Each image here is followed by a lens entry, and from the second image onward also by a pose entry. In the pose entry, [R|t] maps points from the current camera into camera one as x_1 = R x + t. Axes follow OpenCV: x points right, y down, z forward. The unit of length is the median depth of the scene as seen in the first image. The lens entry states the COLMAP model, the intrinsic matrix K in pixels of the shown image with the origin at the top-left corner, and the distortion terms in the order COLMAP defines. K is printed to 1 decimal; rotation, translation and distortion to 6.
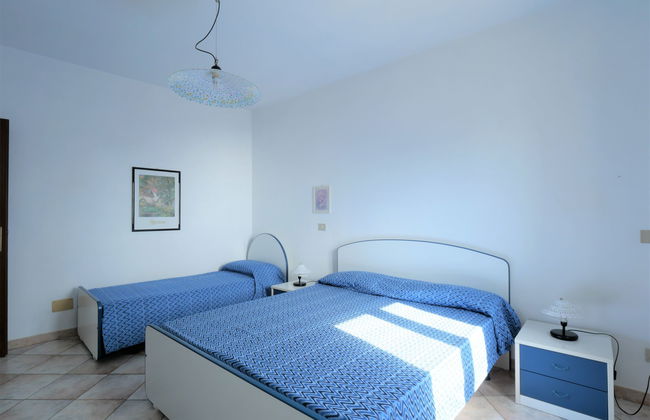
lens RADIAL K [[311.5, 0, 323.5], [0, 311.5, 209.0], [0, 0, 1]] dist [-0.026747, -0.000097]
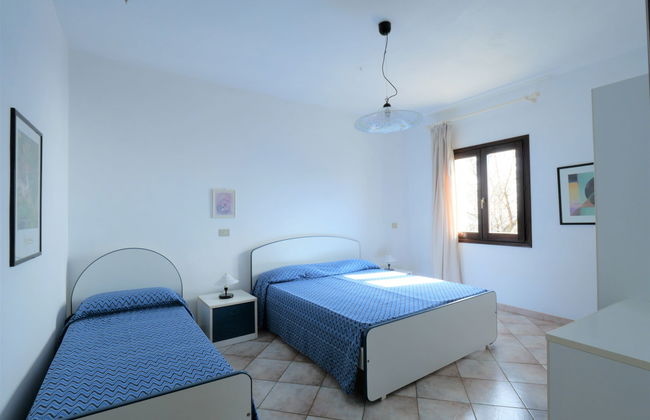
lens RADIAL K [[311.5, 0, 323.5], [0, 311.5, 209.0], [0, 0, 1]] dist [-0.026747, -0.000097]
pose [[0.262650, 0.014664, 0.964780, -0.843348], [-0.000524, 0.999887, -0.015054, 0.000187], [-0.964891, 0.003448, 0.262628, 0.467726]]
